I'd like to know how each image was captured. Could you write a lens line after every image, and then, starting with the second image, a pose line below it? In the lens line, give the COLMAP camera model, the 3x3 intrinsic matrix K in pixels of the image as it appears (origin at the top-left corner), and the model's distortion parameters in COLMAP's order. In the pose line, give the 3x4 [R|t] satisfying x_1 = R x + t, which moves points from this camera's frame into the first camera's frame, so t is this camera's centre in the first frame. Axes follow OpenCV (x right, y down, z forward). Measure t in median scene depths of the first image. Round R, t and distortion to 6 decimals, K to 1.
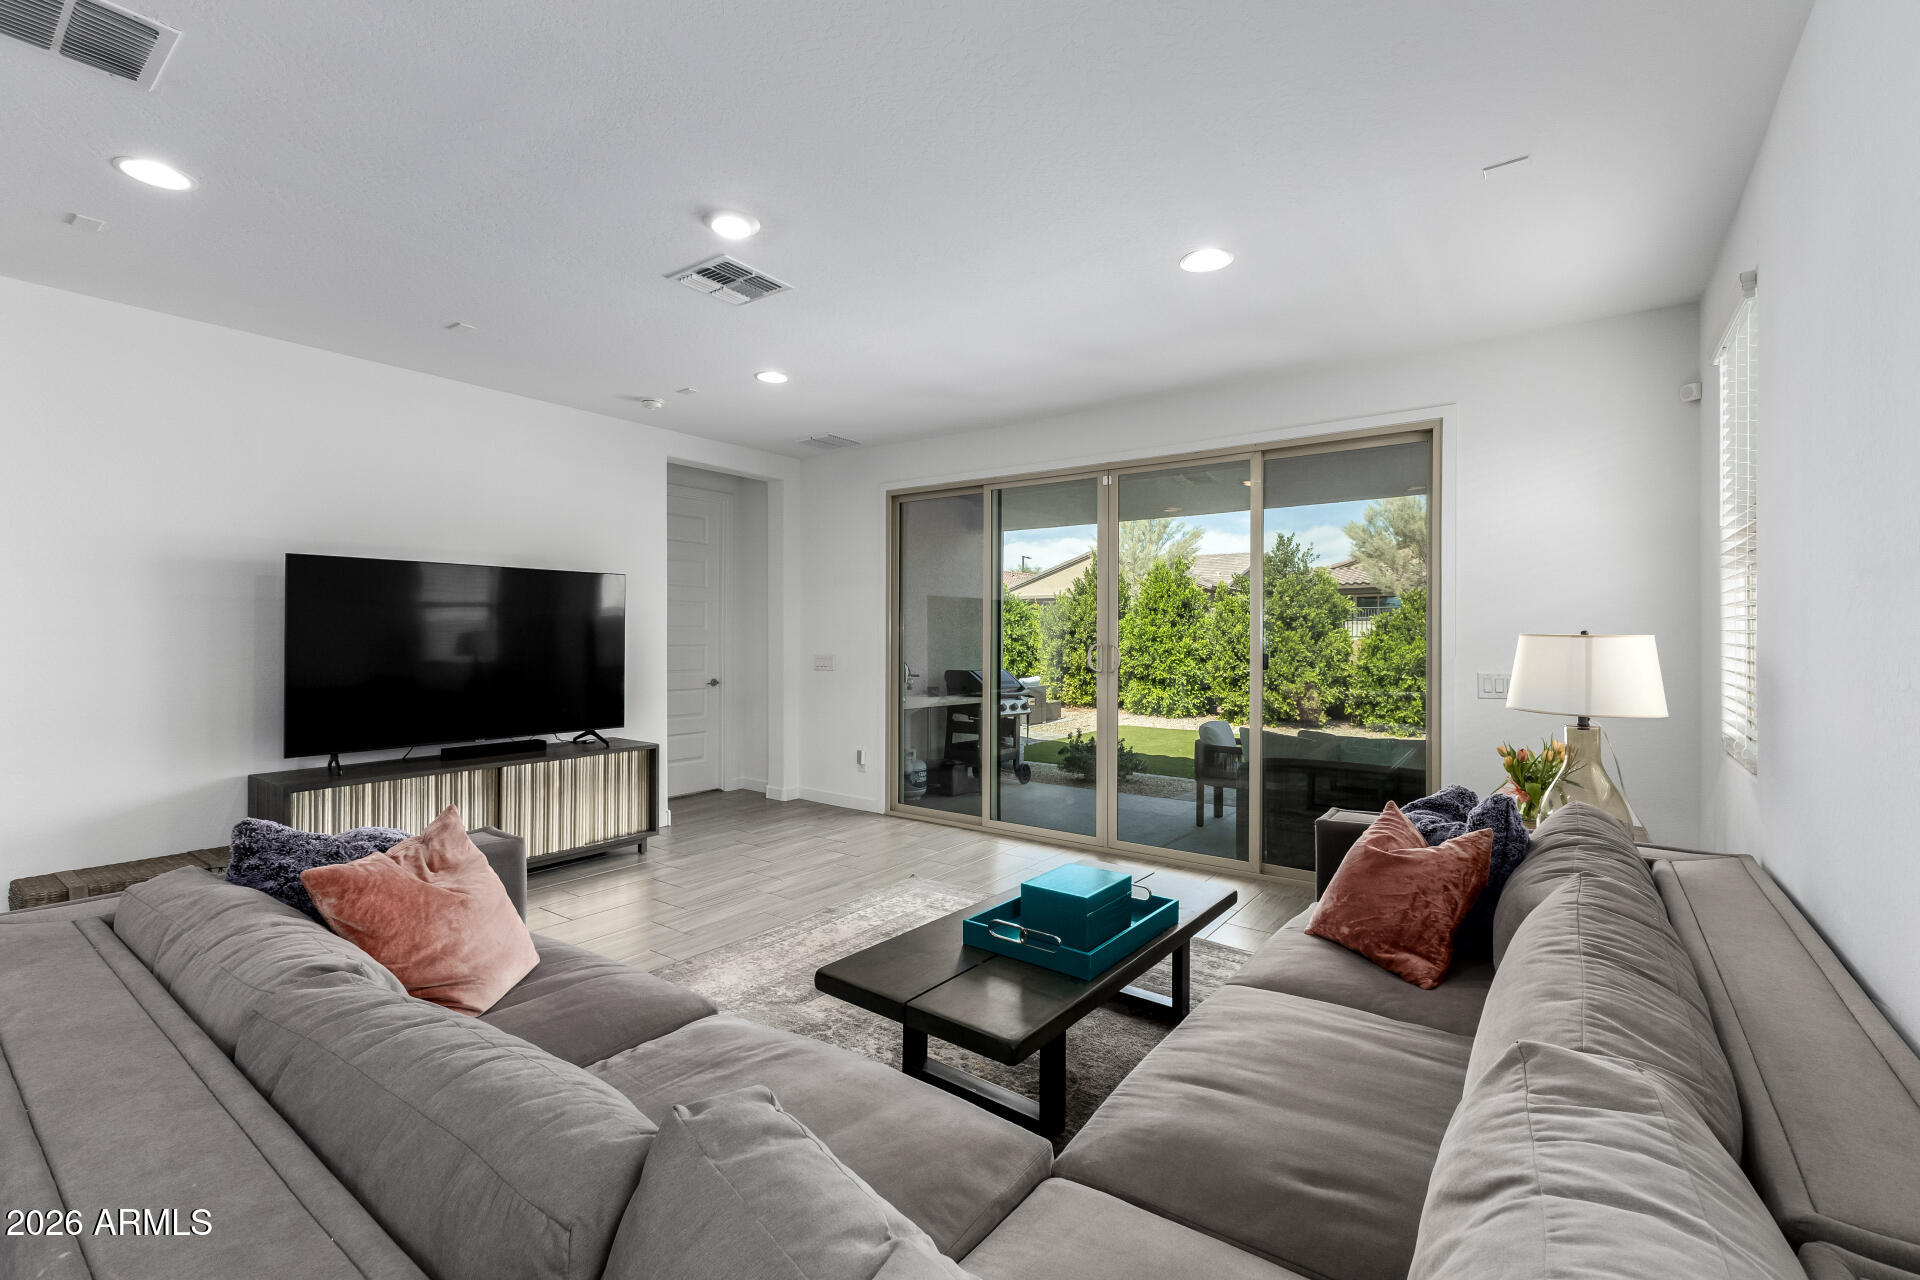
lens RADIAL K [[831.5, 0, 972.3], [0, 831.5, 634.3], [0, 0, 1]] dist [0.002072, 0.000083]
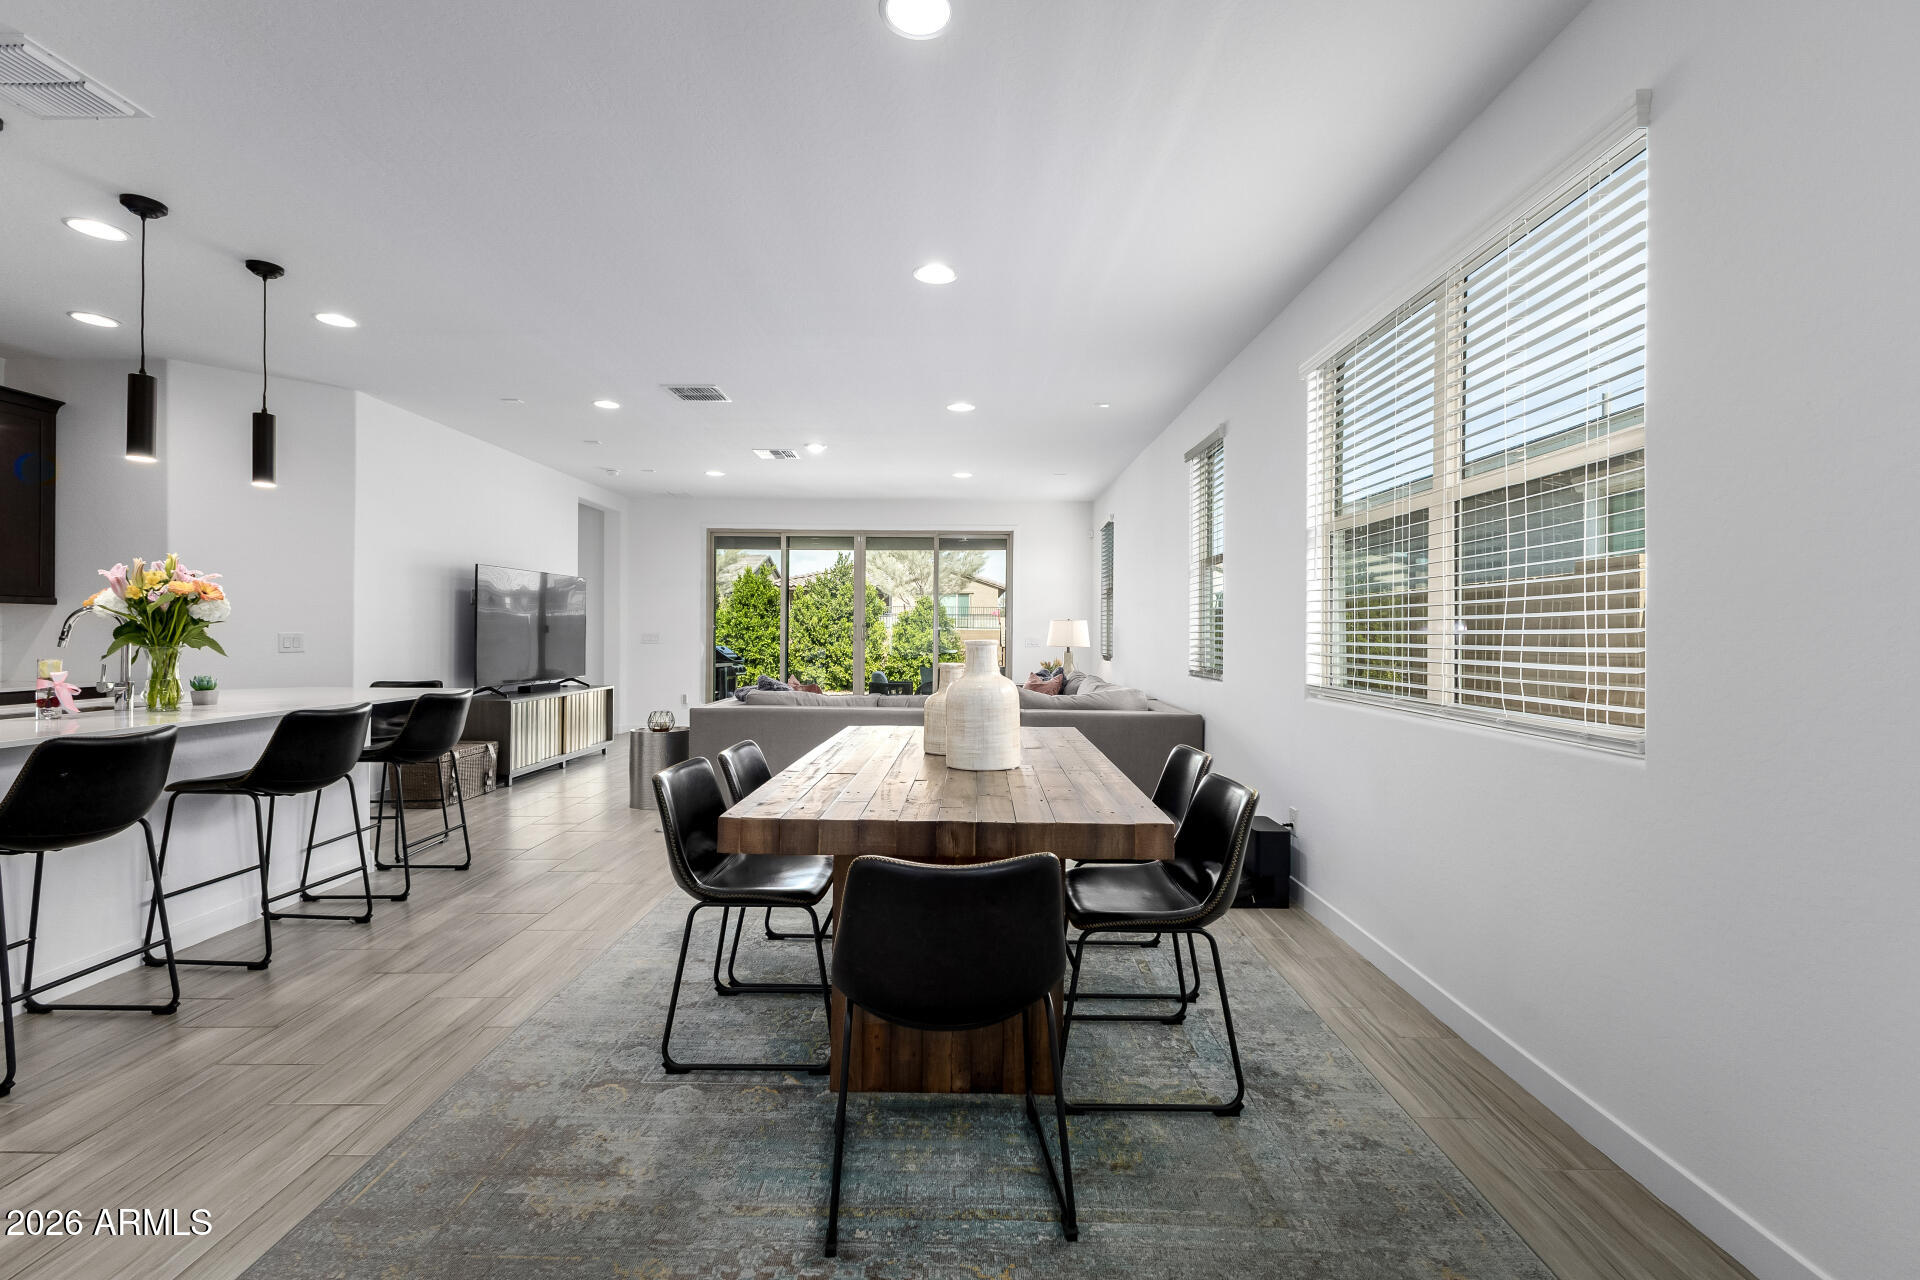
lens RADIAL K [[831.5, 0, 950.5], [0, 831.5, 634.5], [0, 0, 1]] dist [0.002072, 0.000083]
pose [[0.823847, -0.001343, 0.566811, -0.261665], [-0.002303, 0.999981, 0.005717, 0.008072], [-0.566808, -0.006015, 0.823828, -0.241540]]
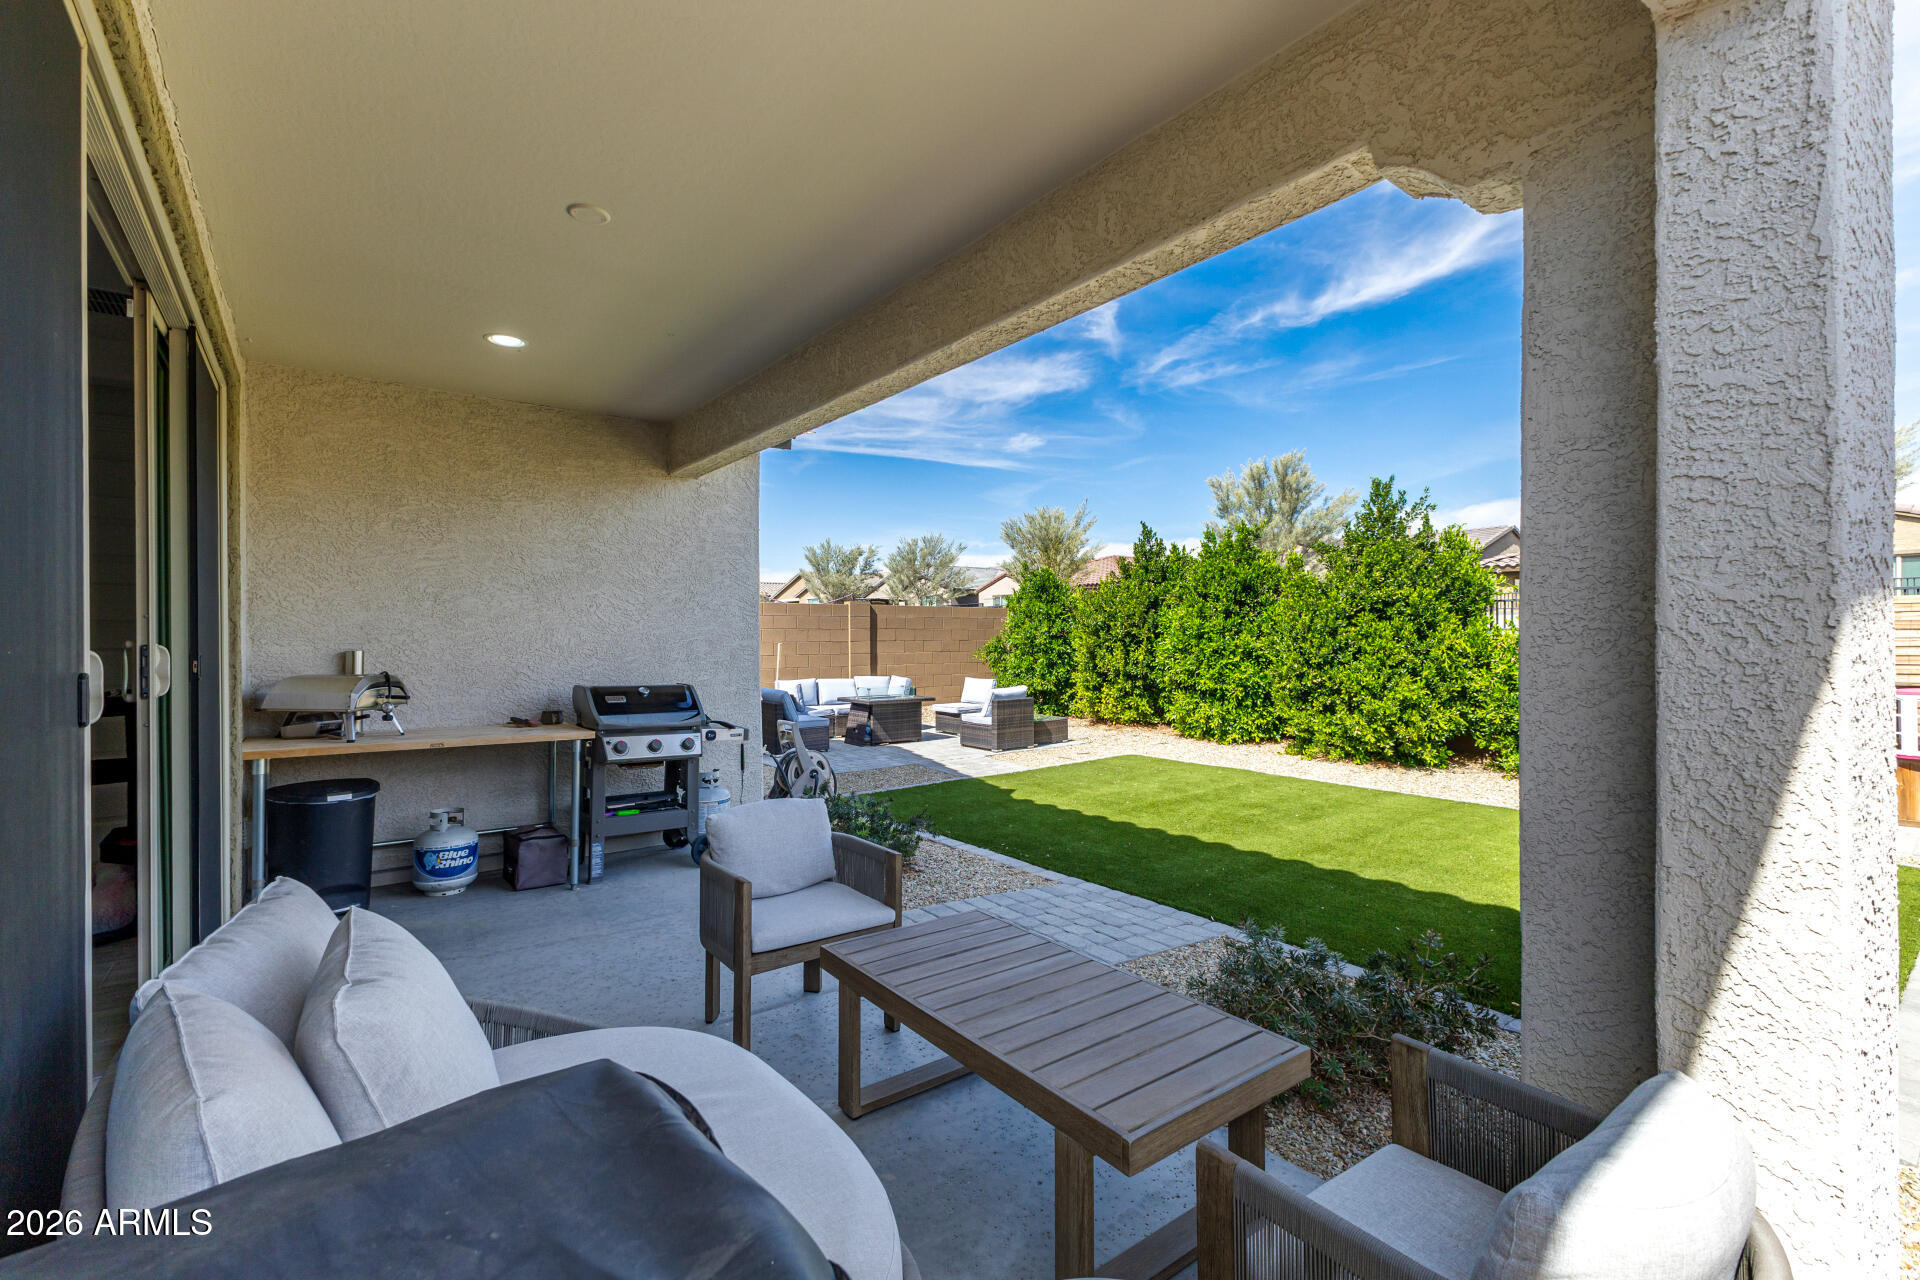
lens RADIAL K [[831.5, 0, 959.9], [0, 831.5, 647.0], [0, 0, 1]] dist [0.002072, 0.000083]
pose [[0.962015, -0.001880, -0.272991, 0.226474], [0.005677, 0.999898, 0.013121, 0.005521], [0.272939, -0.014173, 0.961927, 0.252241]]
